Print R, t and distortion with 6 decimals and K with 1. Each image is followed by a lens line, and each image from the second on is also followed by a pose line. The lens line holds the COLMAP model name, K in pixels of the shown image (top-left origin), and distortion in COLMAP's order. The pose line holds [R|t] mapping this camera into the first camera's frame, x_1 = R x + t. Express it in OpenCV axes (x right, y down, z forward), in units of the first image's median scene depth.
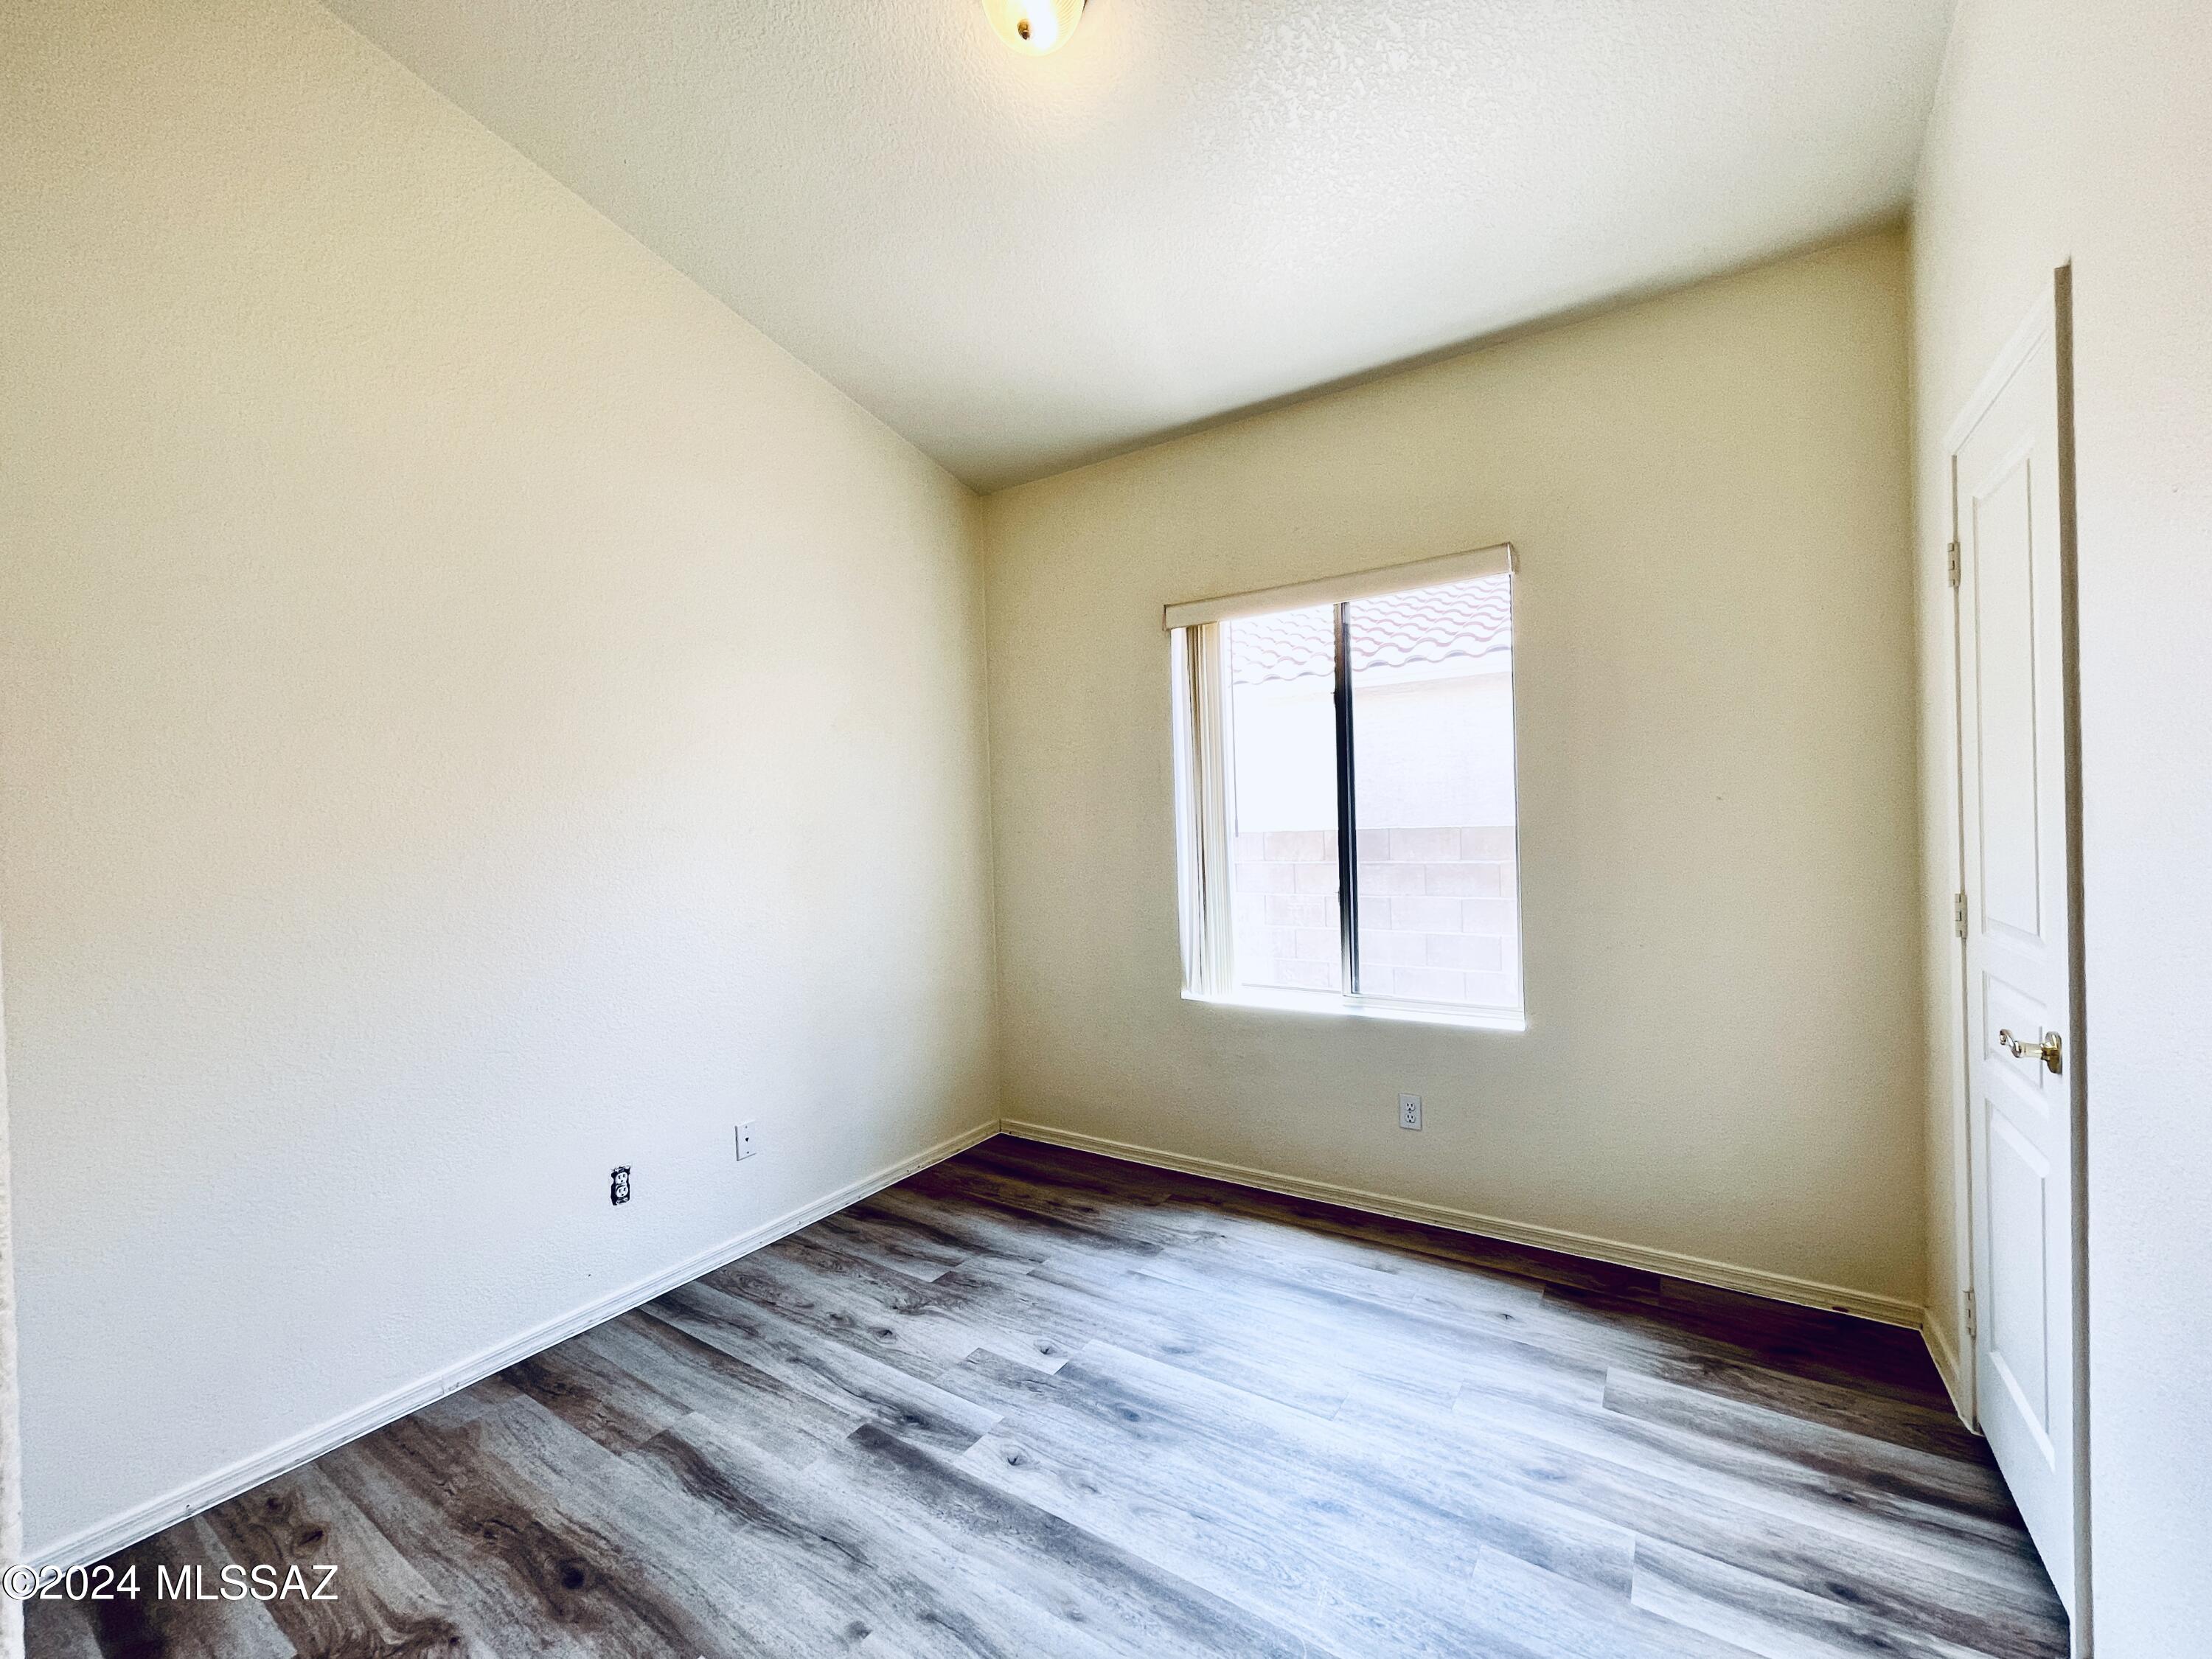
lens RADIAL K [[894.9, 0, 1106.0], [0, 894.9, 829.5], [0, 0, 1]] dist [-0.003515, 0.000089]
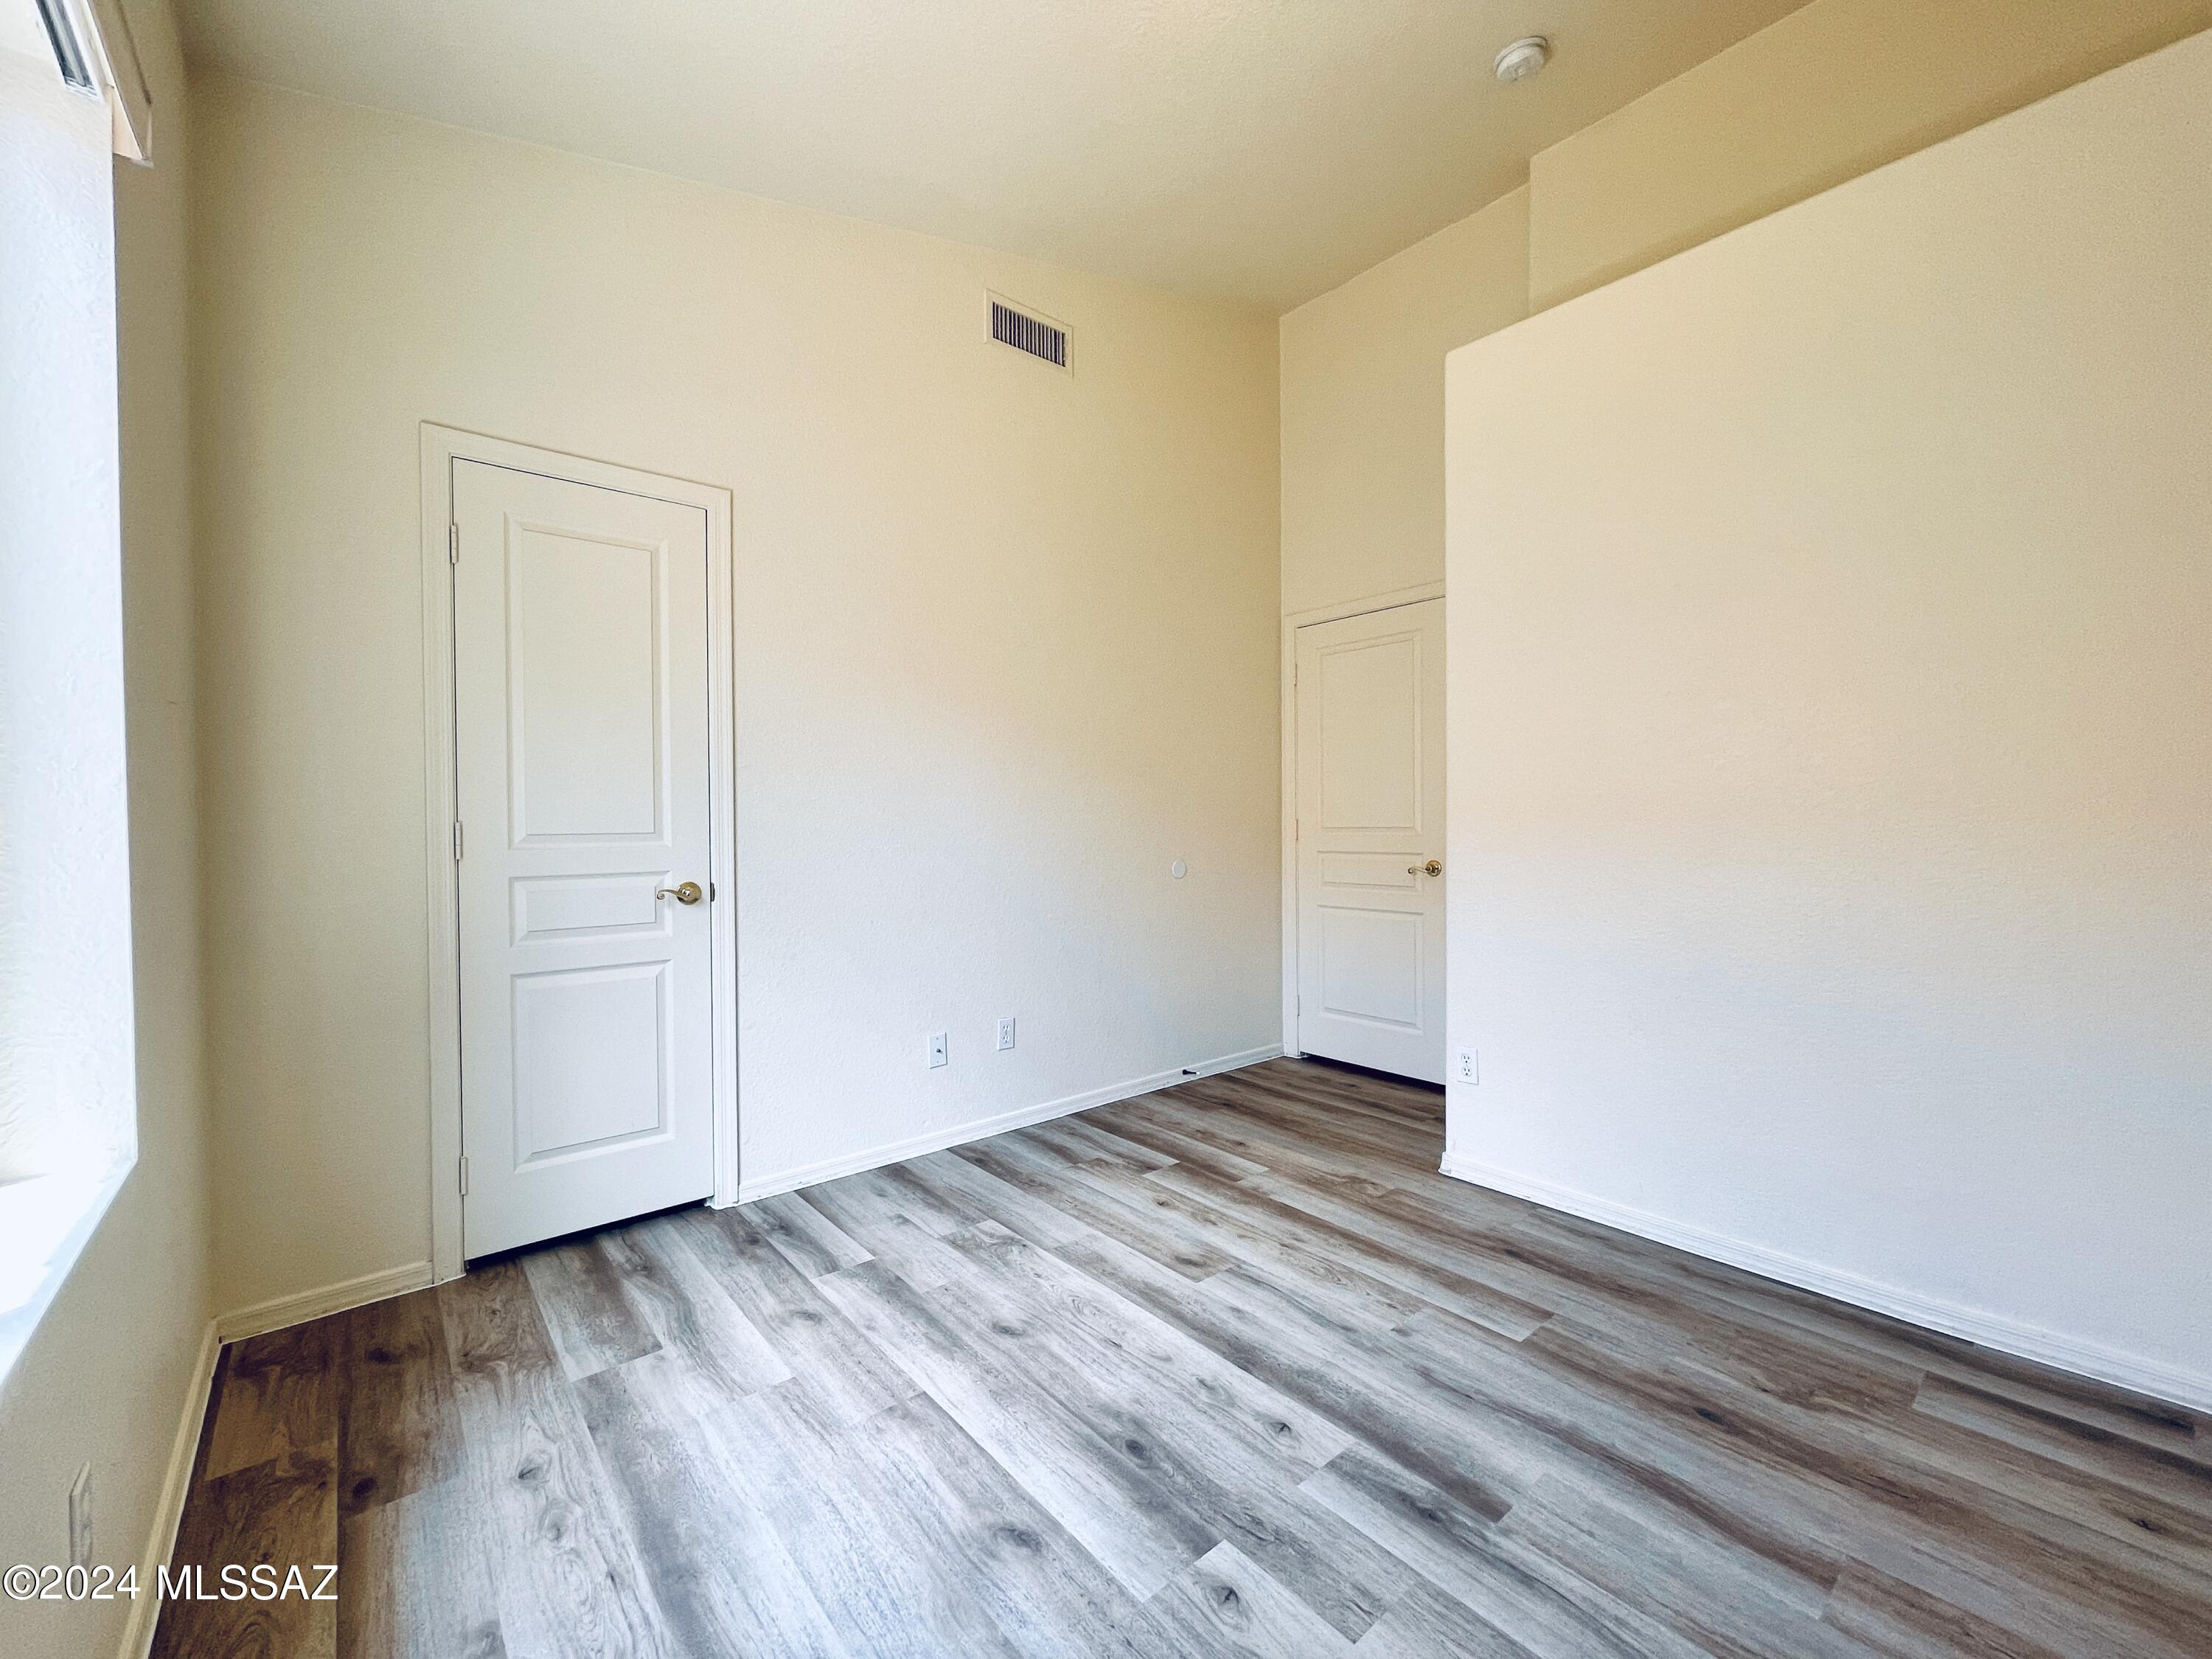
lens RADIAL K [[894.9, 0, 1106.0], [0, 894.9, 829.5], [0, 0, 1]] dist [-0.003515, 0.000089]
pose [[-0.958159, 0.032230, 0.284417, -0.202781], [0.035698, 0.999338, 0.007018, 0.102410], [-0.284003, 0.016877, -0.958675, 1.864656]]
